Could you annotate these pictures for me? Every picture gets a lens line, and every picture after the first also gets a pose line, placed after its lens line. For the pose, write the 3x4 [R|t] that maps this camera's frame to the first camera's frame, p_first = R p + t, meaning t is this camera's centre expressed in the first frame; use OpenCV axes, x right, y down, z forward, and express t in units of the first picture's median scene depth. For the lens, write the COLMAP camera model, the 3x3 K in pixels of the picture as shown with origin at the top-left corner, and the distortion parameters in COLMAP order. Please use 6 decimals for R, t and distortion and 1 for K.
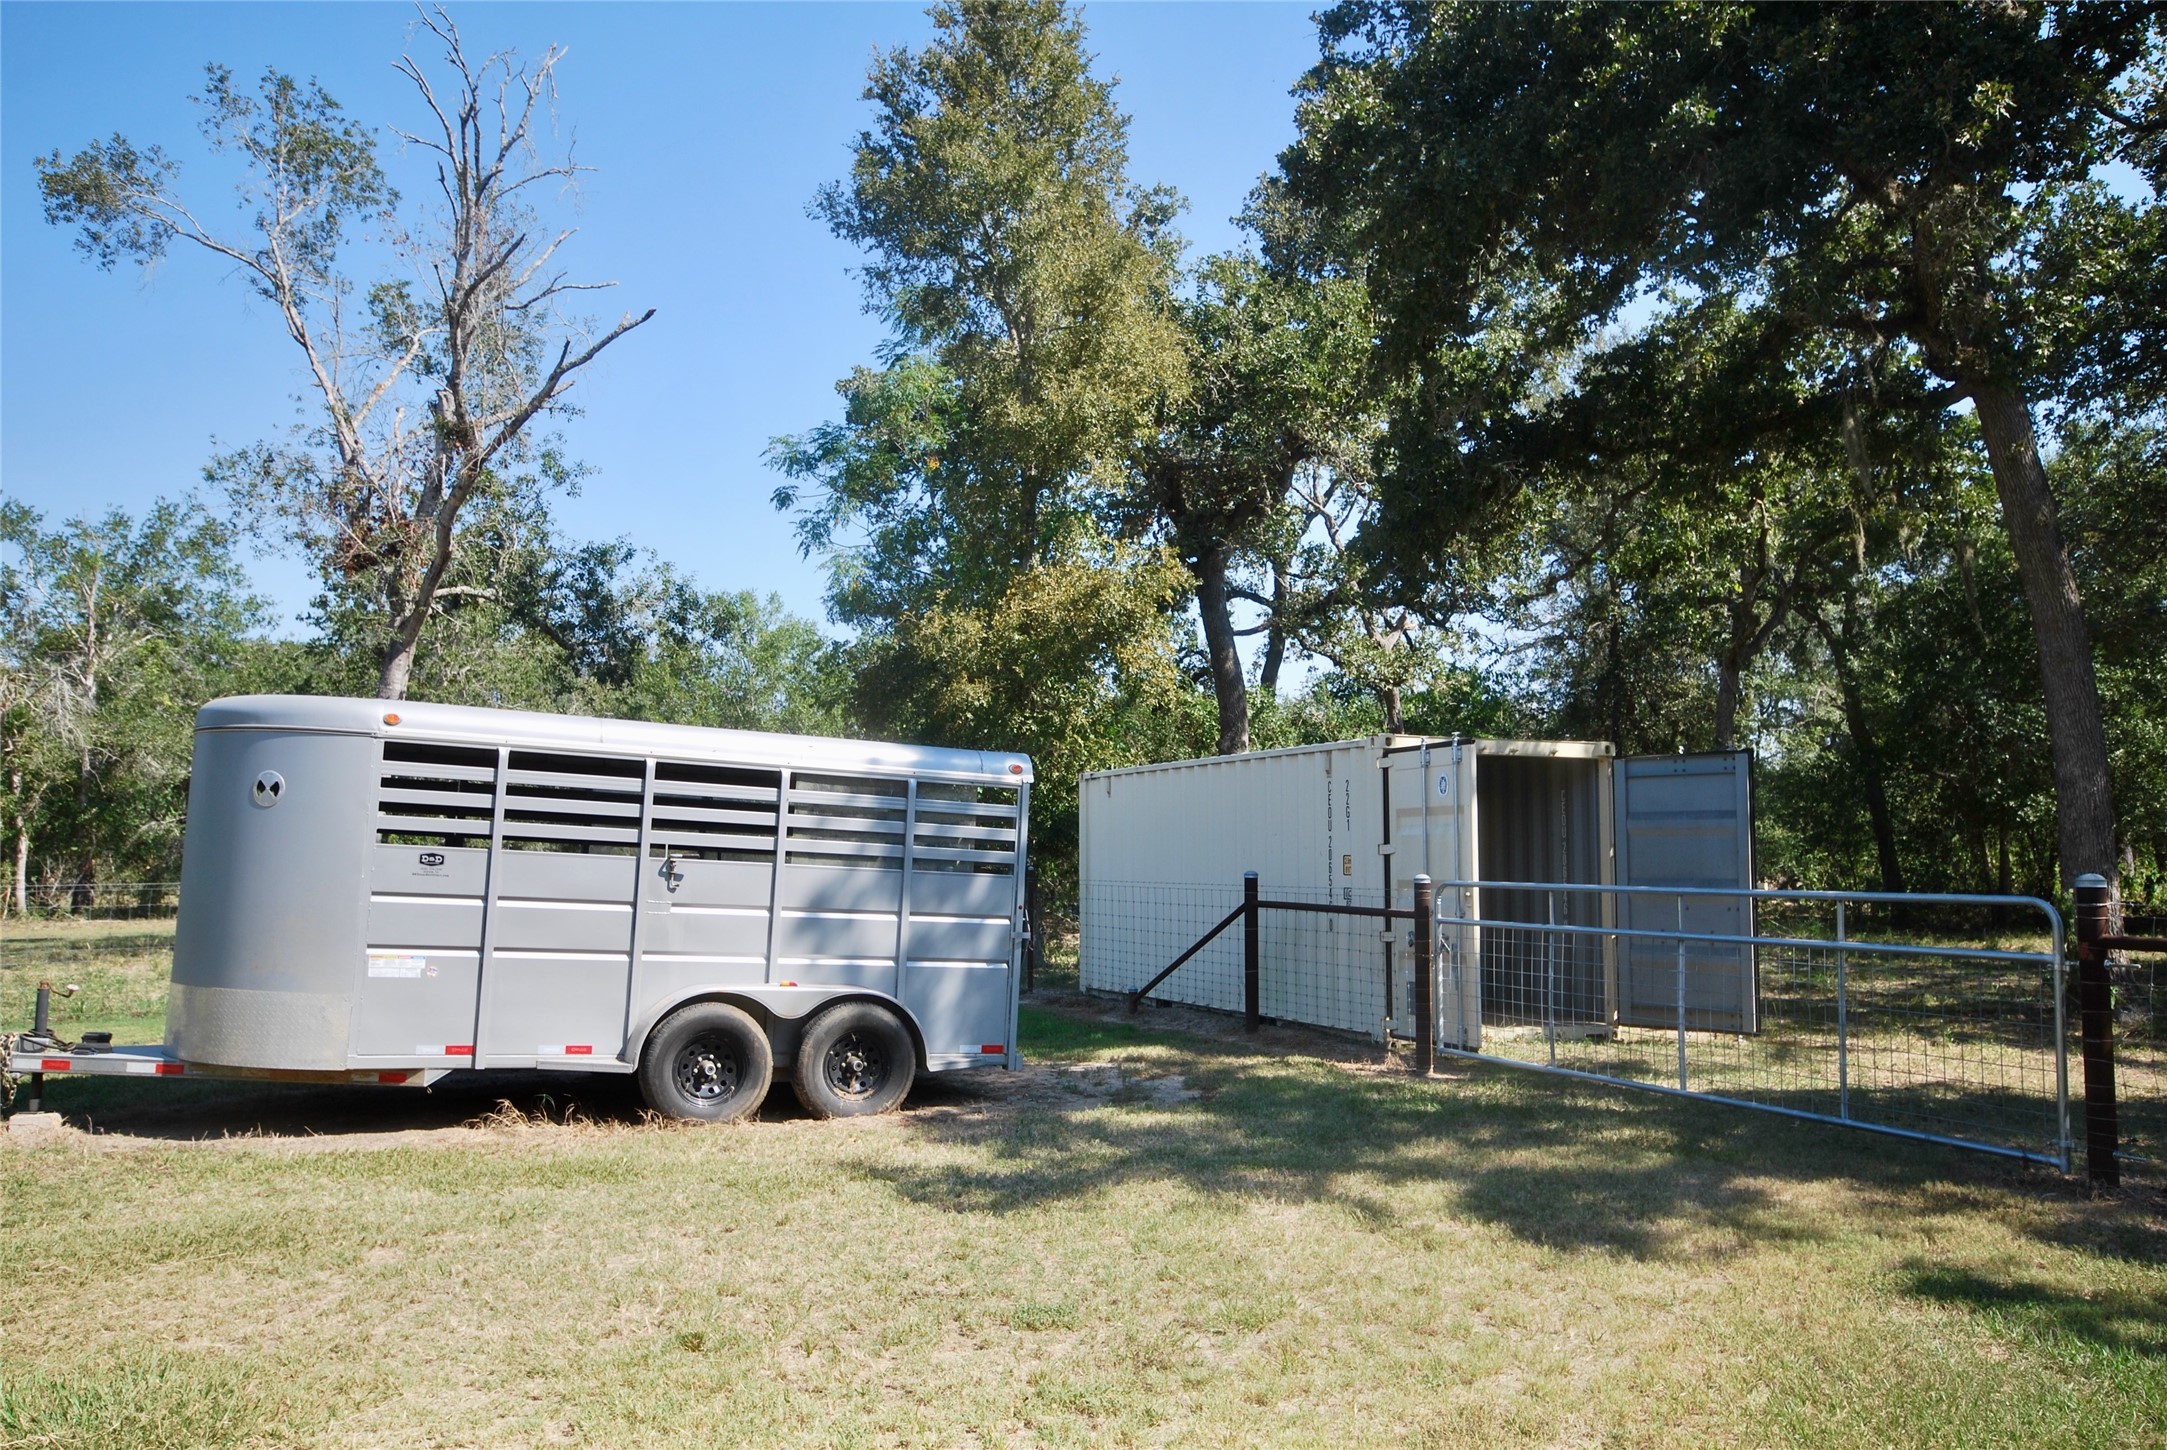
lens RADIAL K [[1667.1, 0, 1088.4], [0, 1667.1, 731.5], [0, 0, 1]] dist [-0.001342, 0.001063]
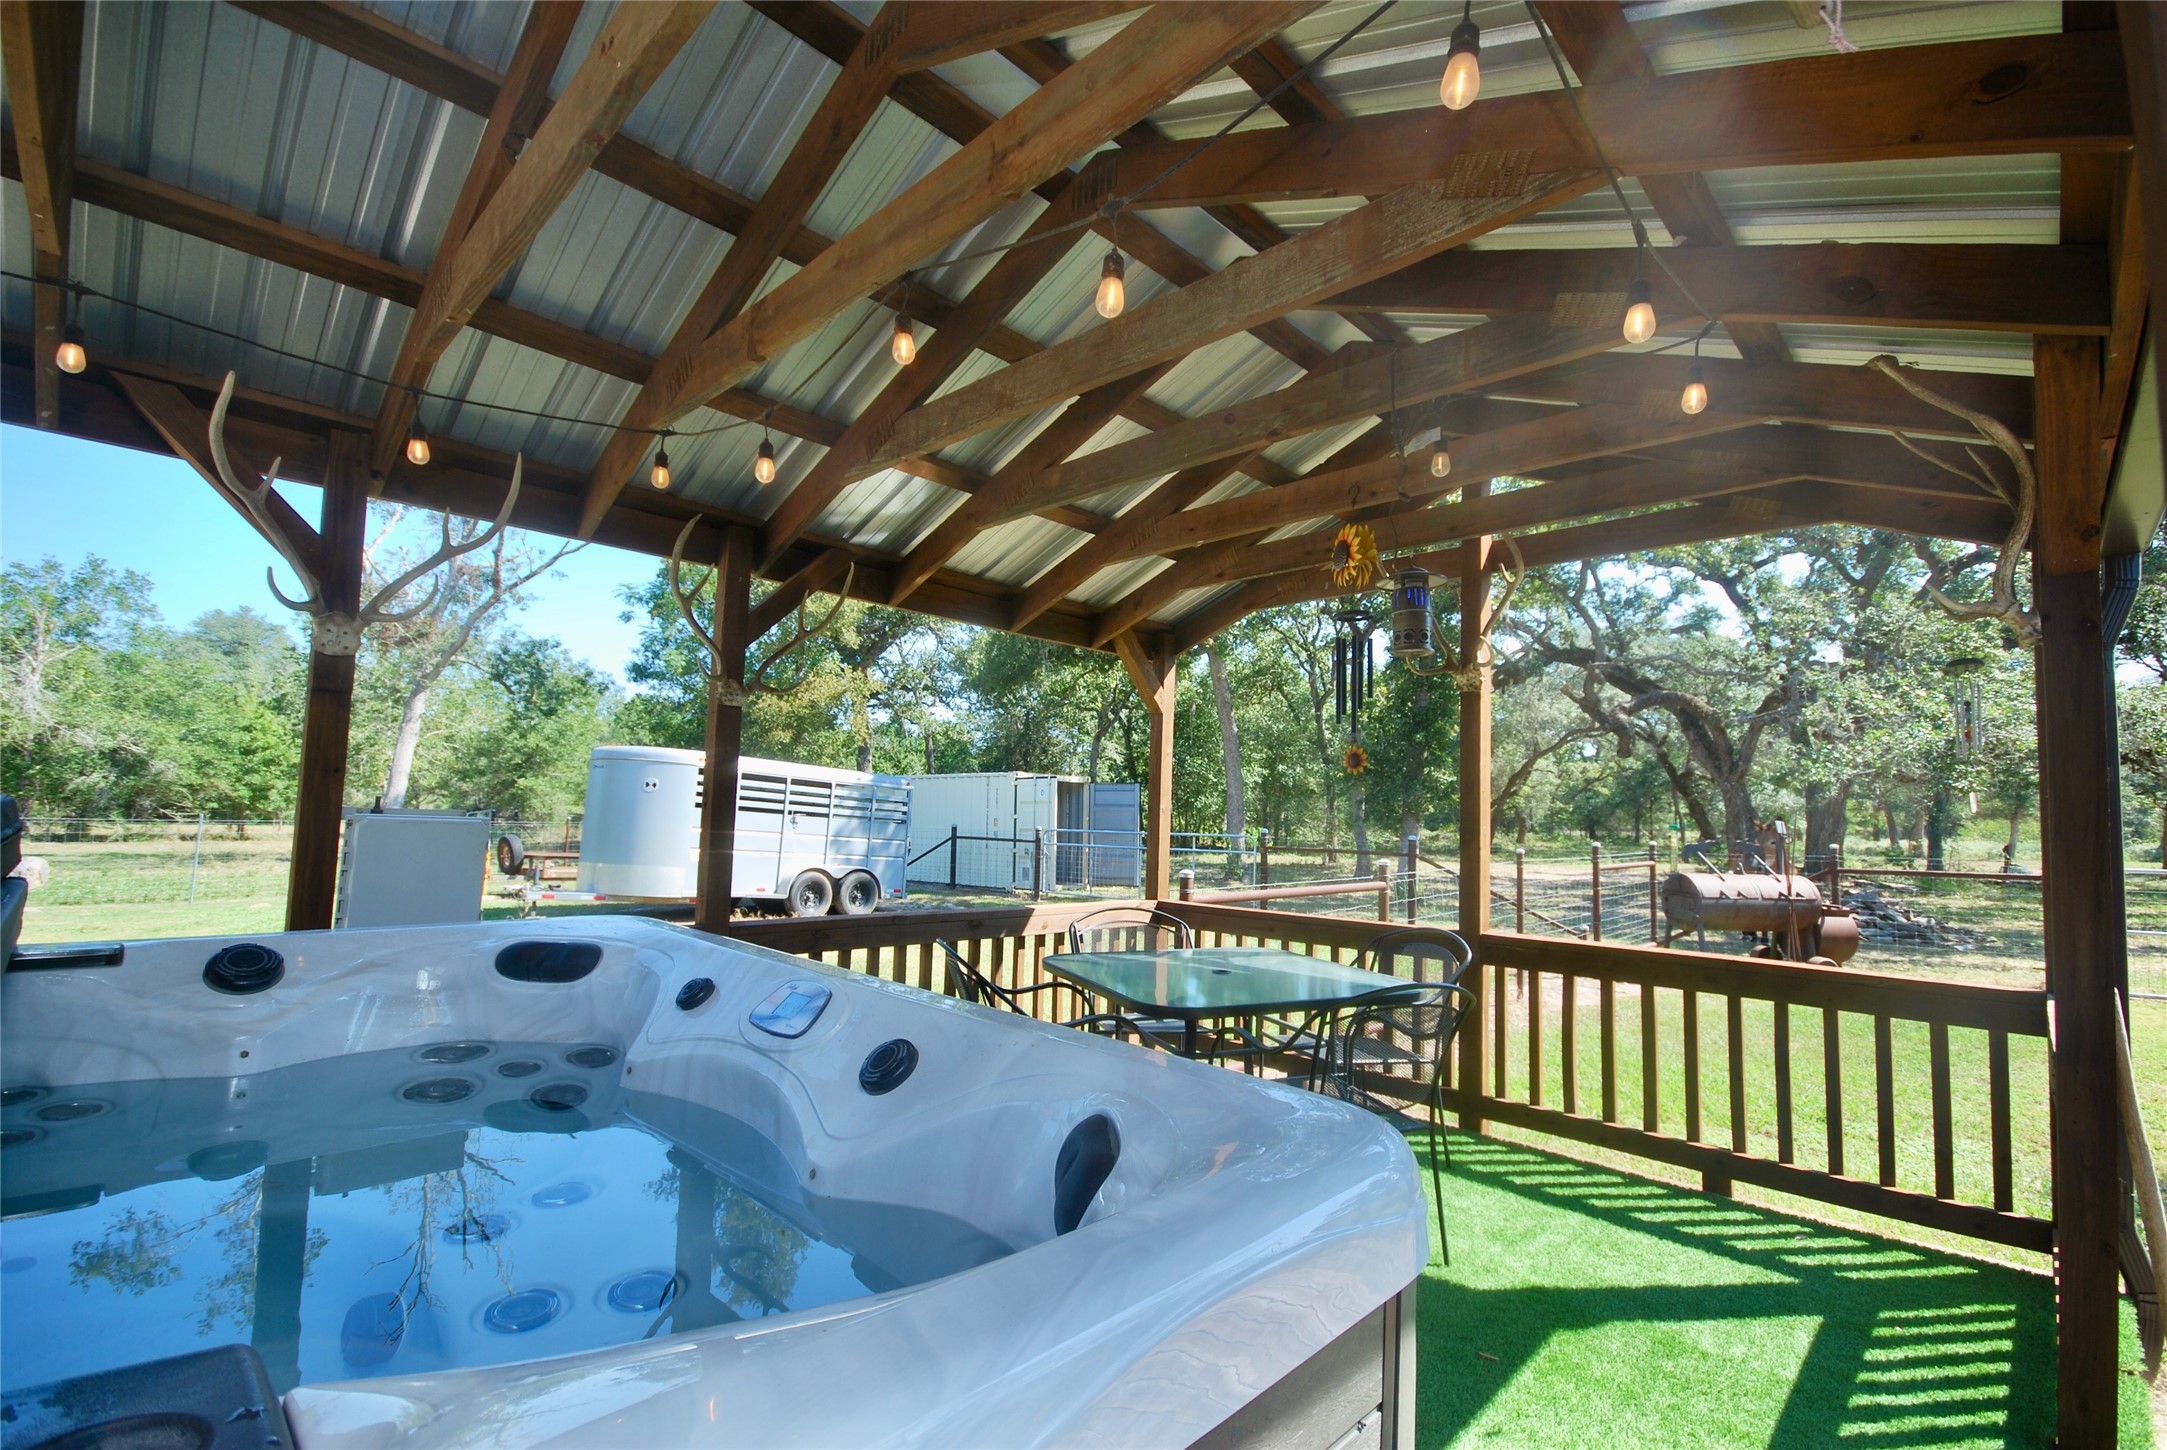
lens RADIAL K [[954.6, 0, 1083.1], [0, 954.6, 740.8], [0, 0, 1]] dist [-0.000655, -0.000391]
pose [[0.908940, 0.052278, 0.413637, -0.375187], [-0.050922, 0.998600, -0.014310, -0.033016], [-0.413806, -0.008057, 0.910330, -0.423077]]
